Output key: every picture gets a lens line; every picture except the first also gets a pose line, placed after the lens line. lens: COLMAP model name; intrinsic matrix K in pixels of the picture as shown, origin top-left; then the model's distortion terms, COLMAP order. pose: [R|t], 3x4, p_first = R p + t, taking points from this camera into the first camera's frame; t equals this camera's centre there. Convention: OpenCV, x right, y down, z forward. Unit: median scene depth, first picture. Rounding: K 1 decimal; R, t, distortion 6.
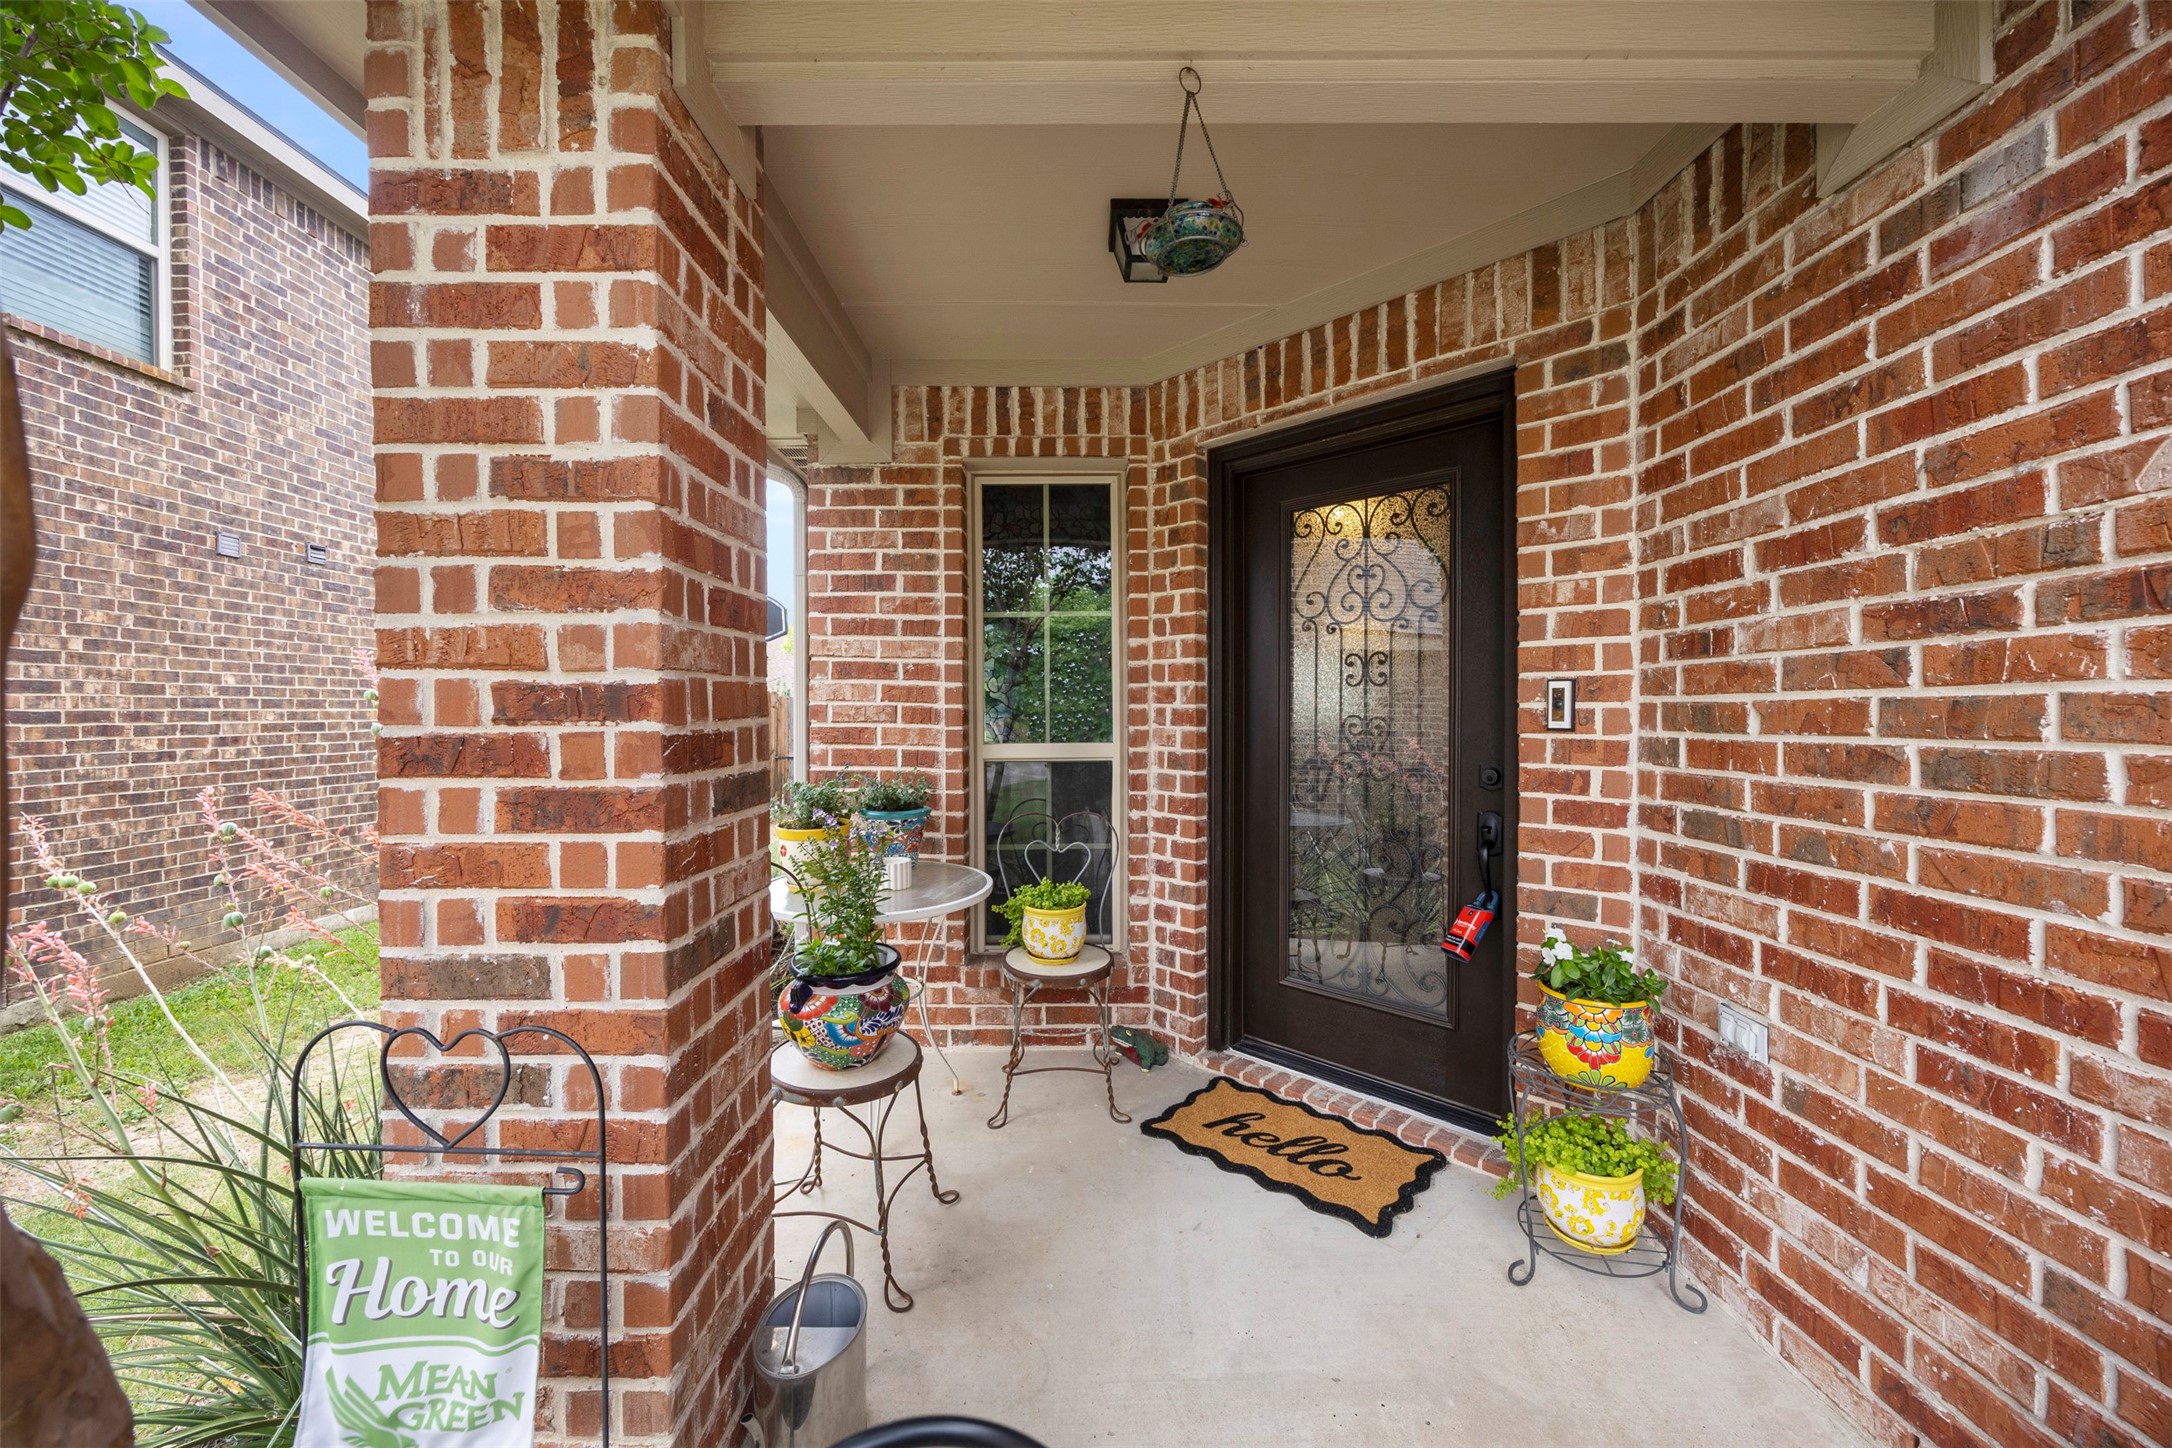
lens RADIAL K [[830.8, 0, 1075.1], [0, 830.8, 722.0], [0, 0, 1]] dist [-0.002858, 0.000296]
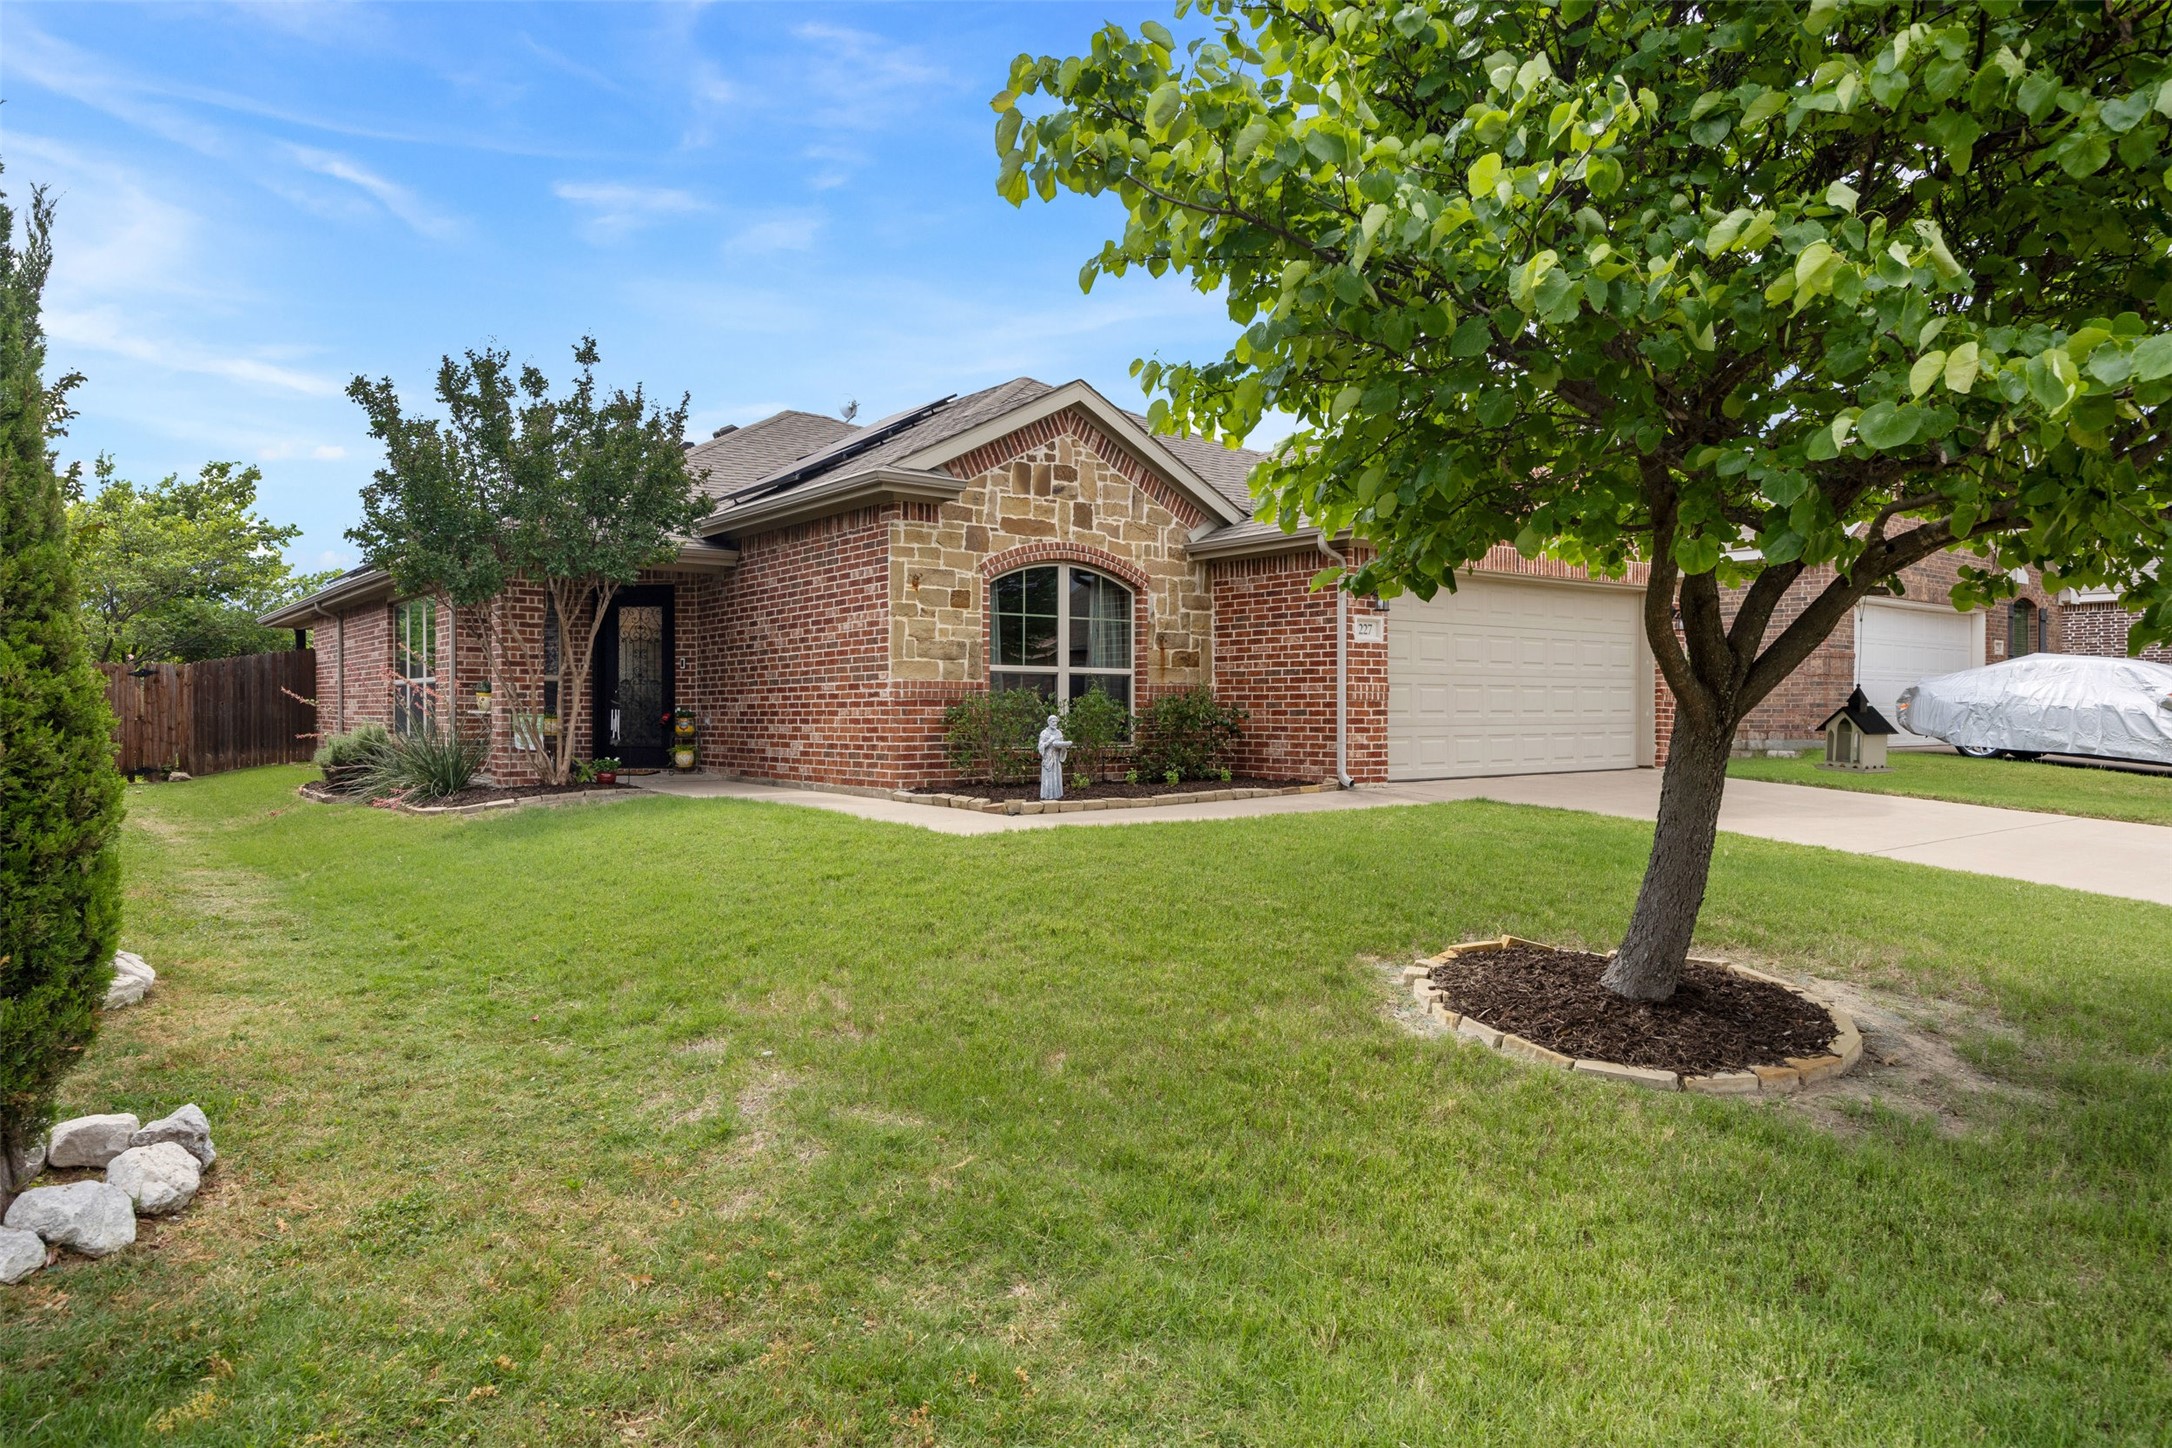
lens RADIAL K [[1335.7, 0, 1082.7], [0, 1335.7, 723.4], [0, 0, 1]] dist [-0.001584, -0.000004]
pose [[0.788089, -0.003697, 0.615550, -1.541056], [0.007401, 0.999967, -0.003470, 0.245617], [-0.615516, 0.007291, 0.788090, -4.288345]]
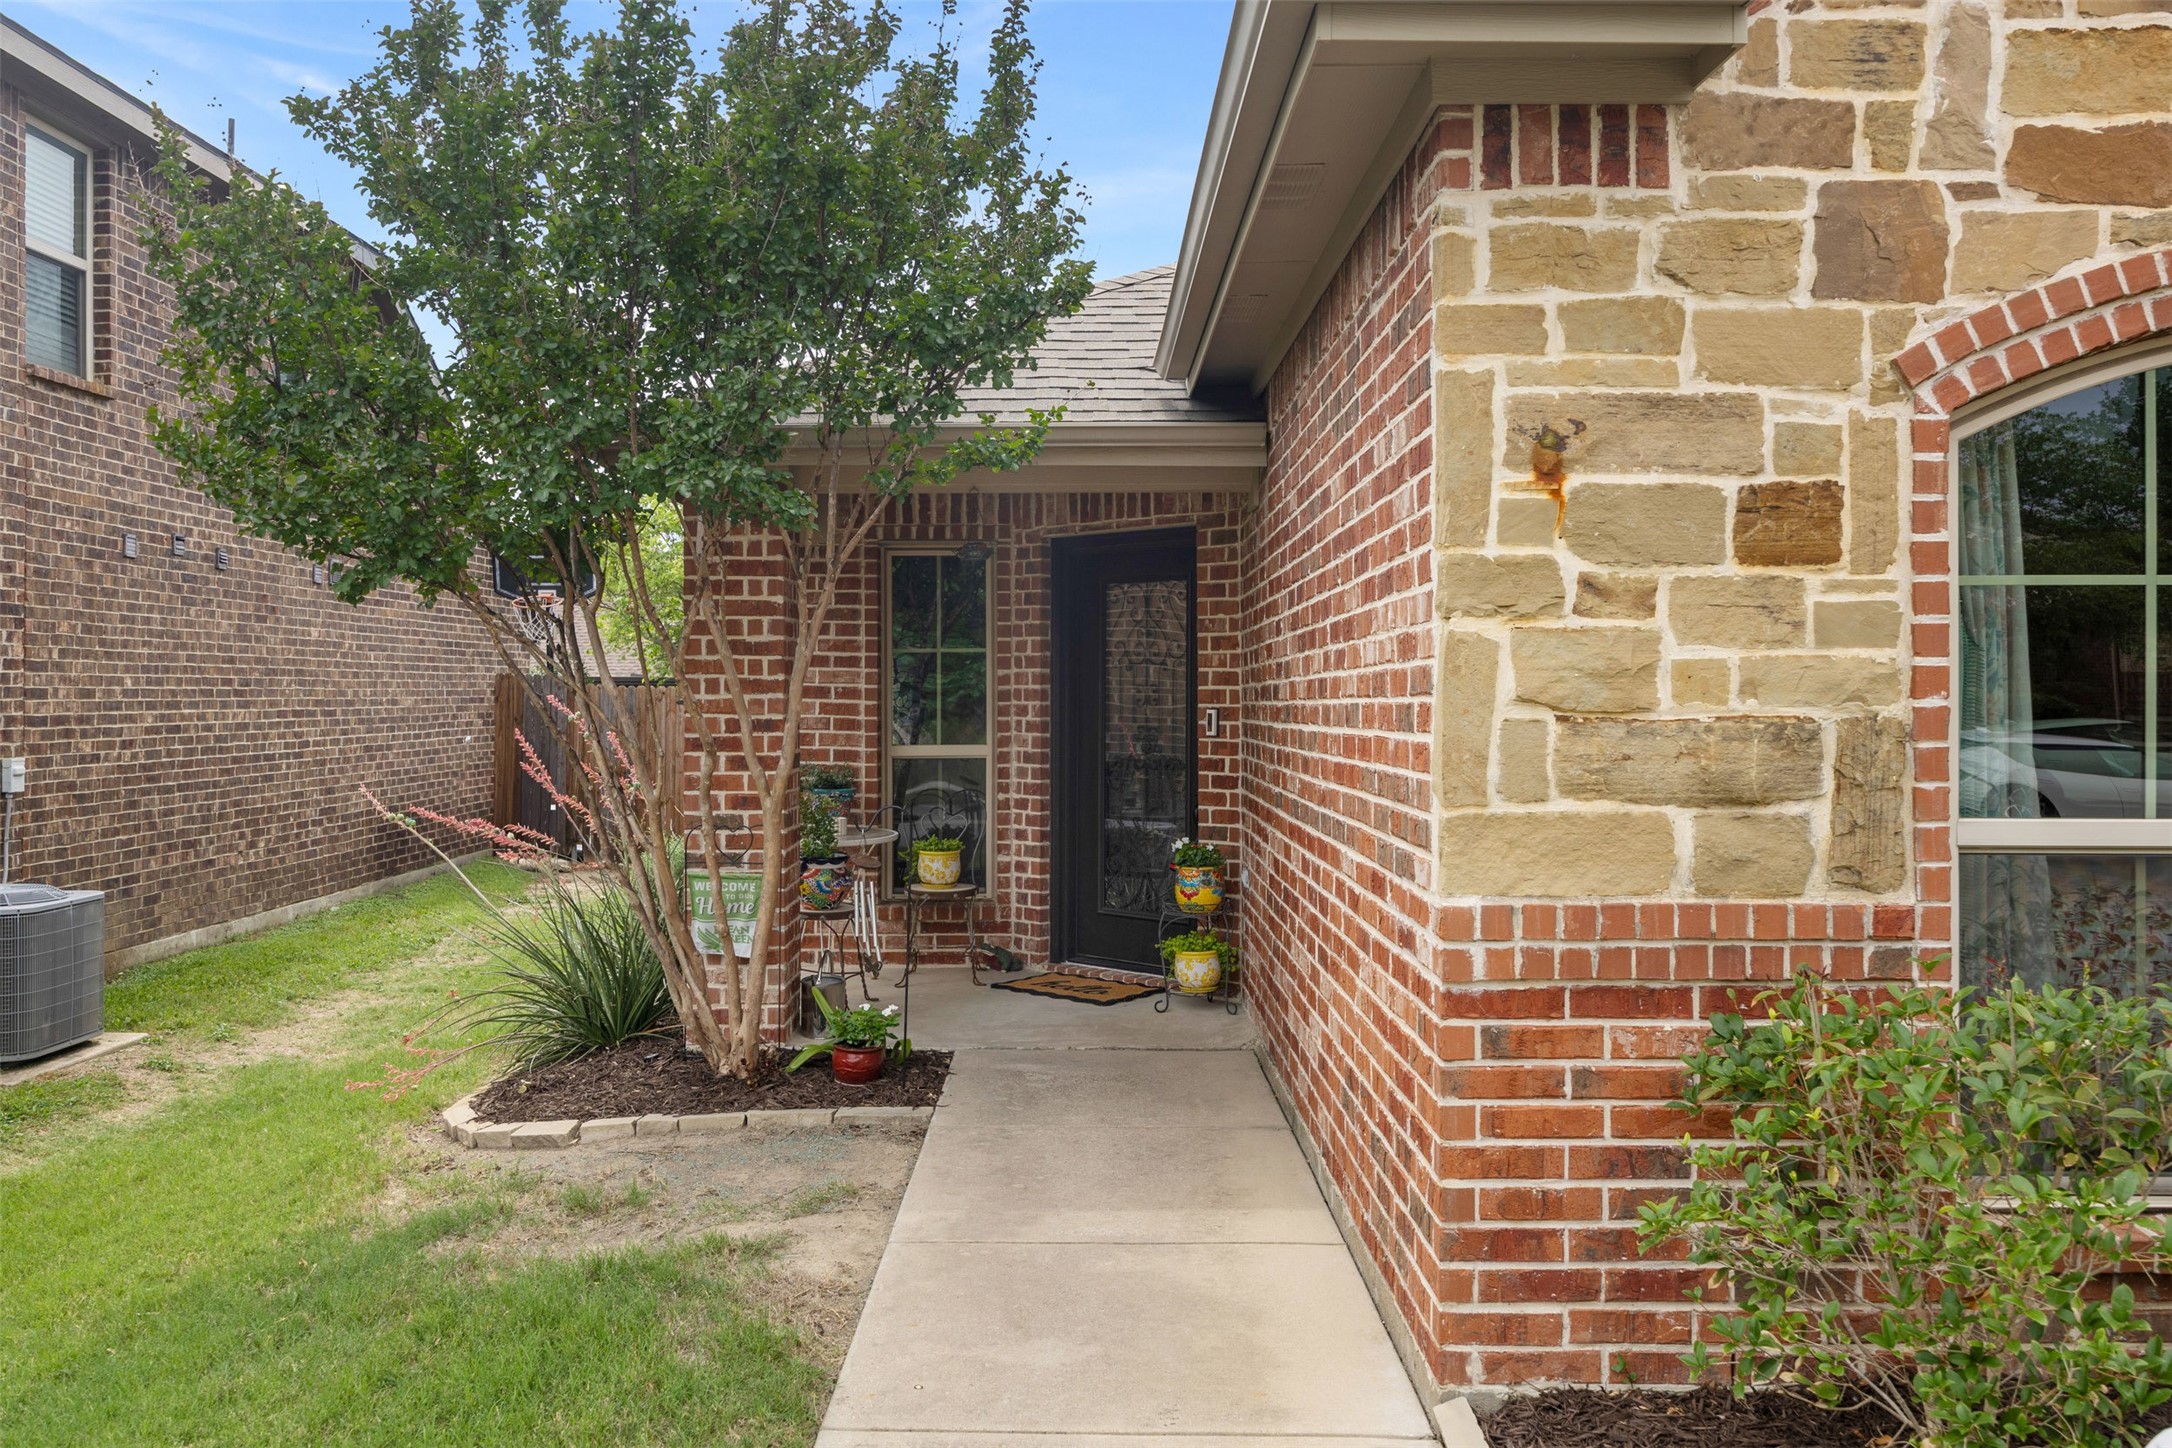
lens RADIAL K [[1808.0, 0, 1060.6], [0, 1808.0, 678.5], [0, 0, 1]] dist [-0.008975, -0.007315]
pose [[0.999956, 0.002398, -0.009098, 0.201181], [-0.002593, 0.999766, -0.021482, -0.021386], [0.009044, 0.021504, 0.999728, -2.051155]]
